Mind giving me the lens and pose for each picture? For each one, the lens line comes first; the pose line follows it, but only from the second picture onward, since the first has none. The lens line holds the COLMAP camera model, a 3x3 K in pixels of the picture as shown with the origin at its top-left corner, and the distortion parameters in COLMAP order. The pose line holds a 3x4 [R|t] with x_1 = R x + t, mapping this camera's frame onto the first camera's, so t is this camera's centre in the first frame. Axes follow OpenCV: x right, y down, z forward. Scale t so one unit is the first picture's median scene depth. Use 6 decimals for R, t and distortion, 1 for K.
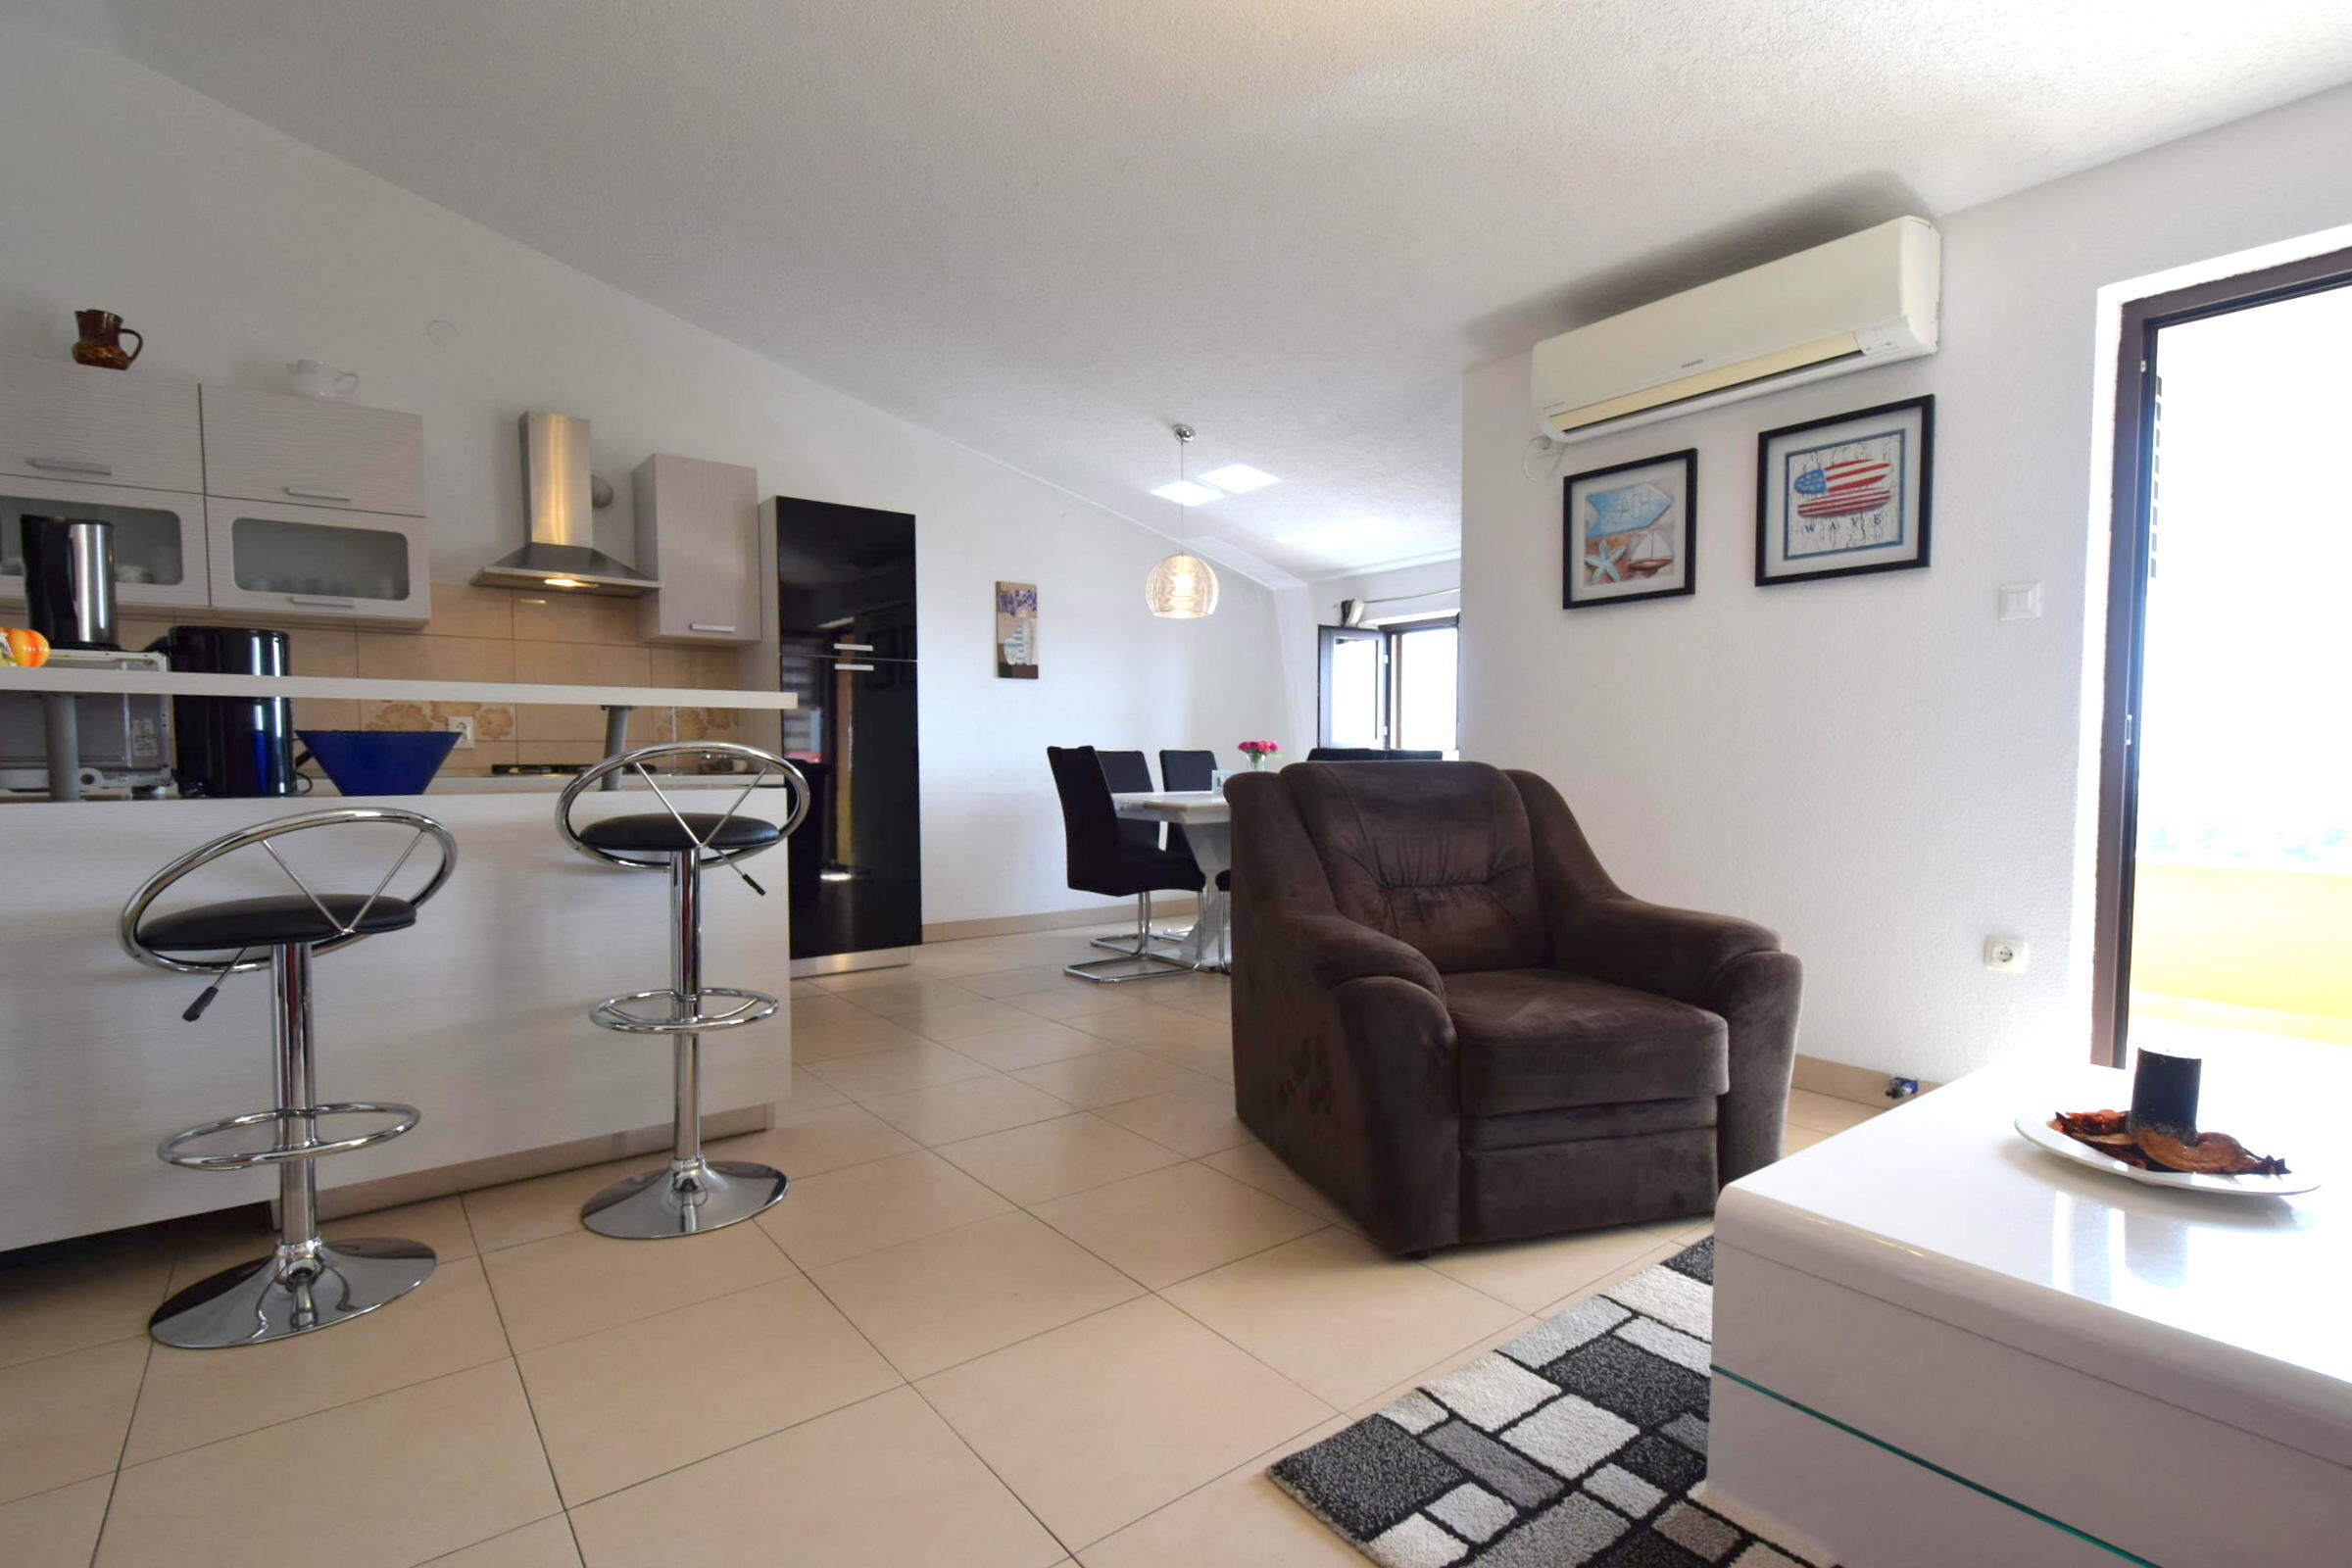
lens RADIAL K [[1106.4, 0, 1195.7], [0, 1106.4, 803.8], [0, 0, 1]] dist [0.015220, -0.000202]
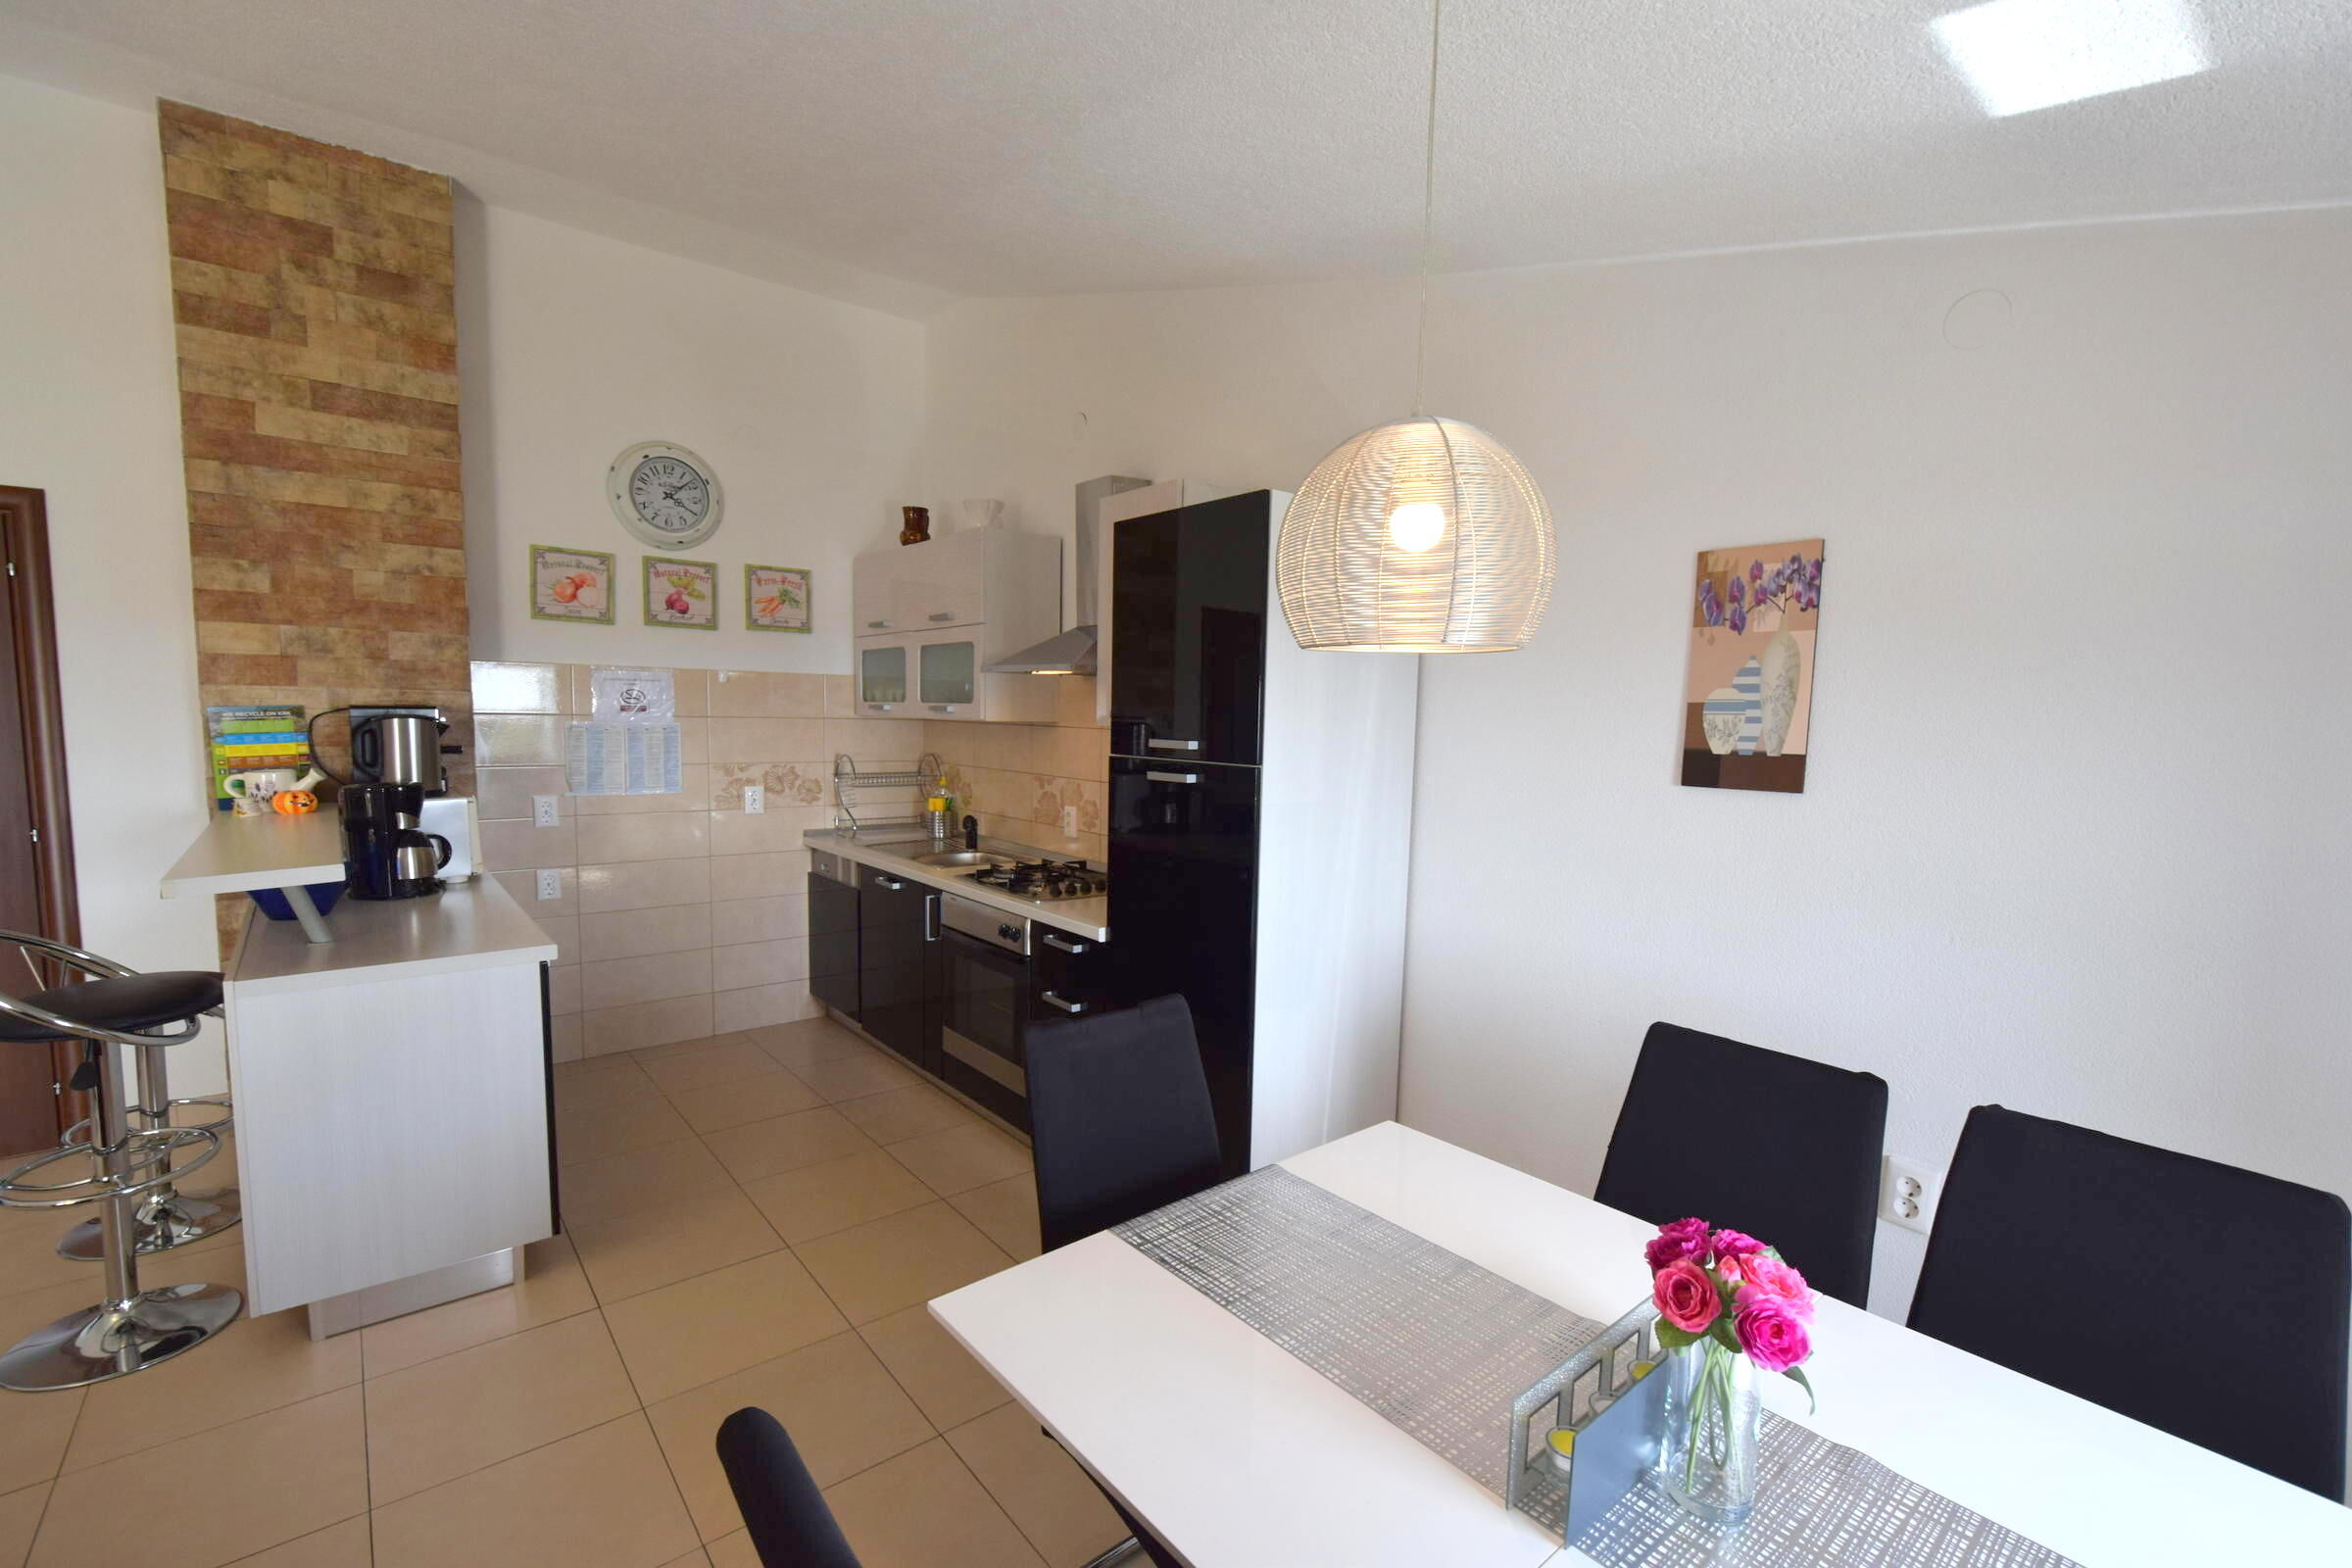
lens RADIAL K [[1031.3, 0, 1177.0], [0, 1031.3, 815.3], [0, 0, 1]] dist [0.004735, -0.001304]
pose [[0.030883, 0.110068, -0.993444, 0.336752], [-0.063146, 0.992148, 0.107961, -0.218758], [0.997526, 0.059398, 0.037591, 1.312029]]
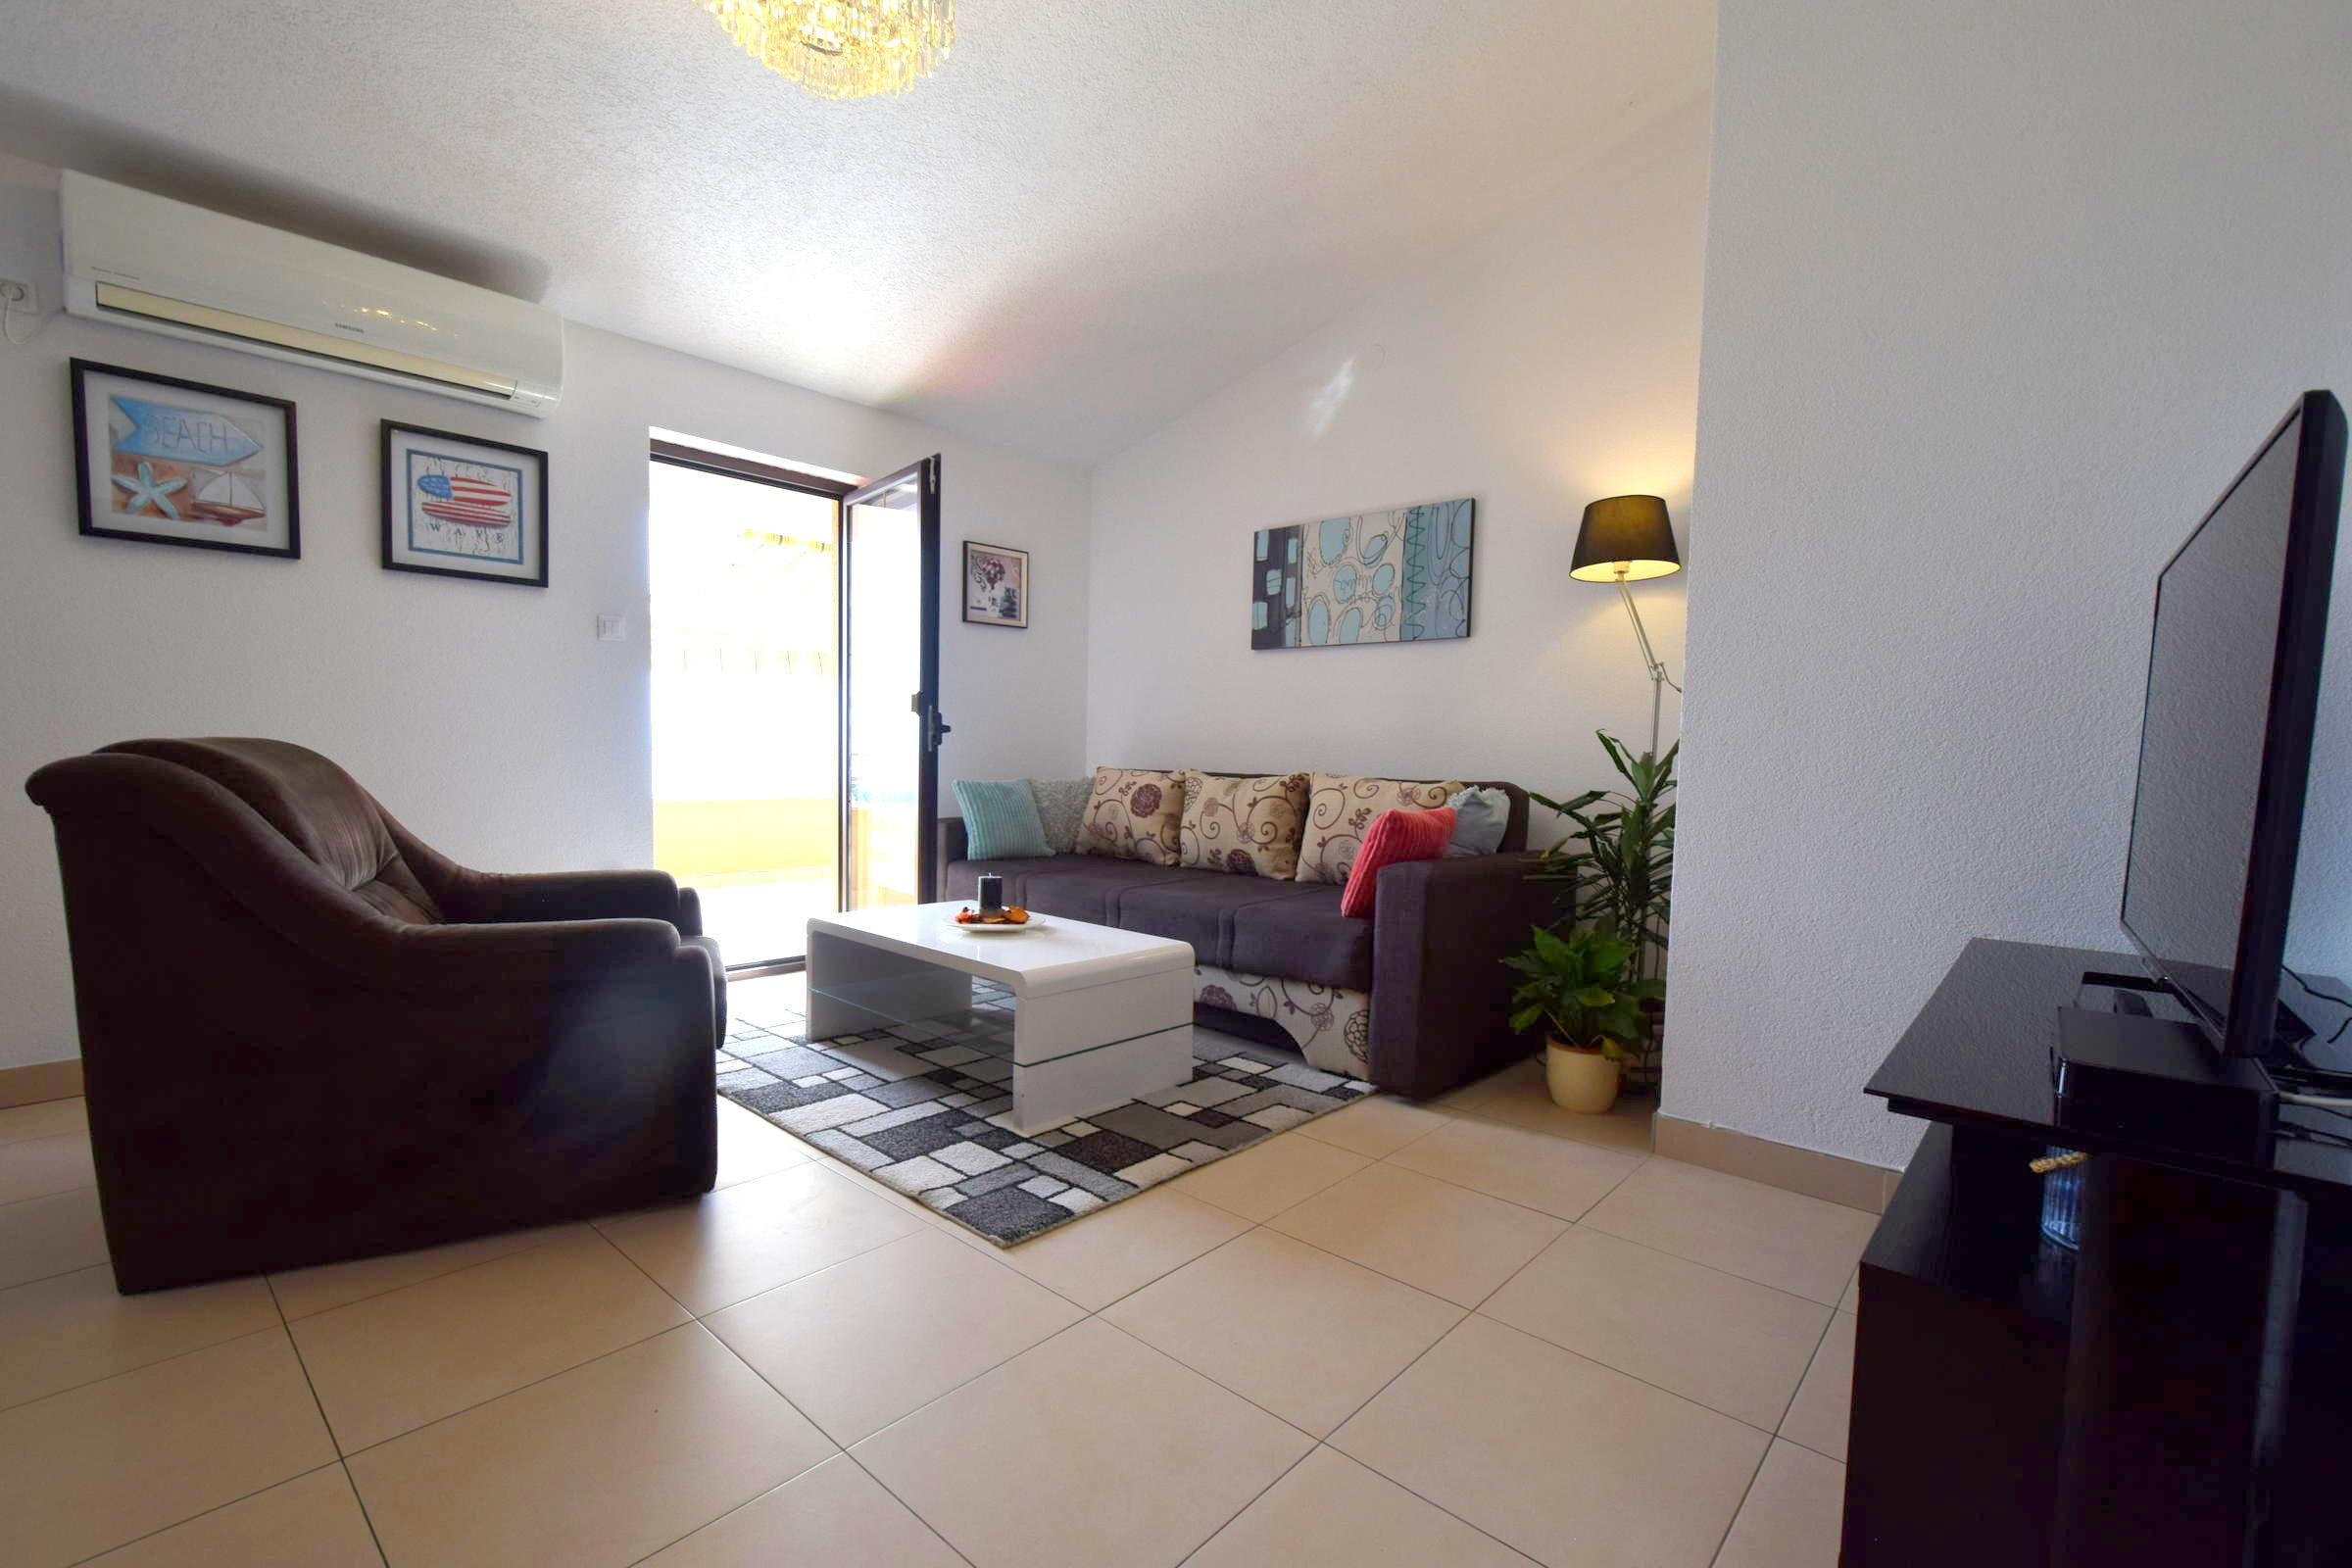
lens RADIAL K [[1031.3, 0, 1176.4], [0, 1031.3, 788.9], [0, 0, 1]] dist [0.004735, -0.001304]
pose [[-0.167673, -0.029452, 0.985403, -0.509422], [0.040914, 0.998485, 0.036805, 0.000237], [-0.984993, 0.046488, -0.166214, 0.415099]]
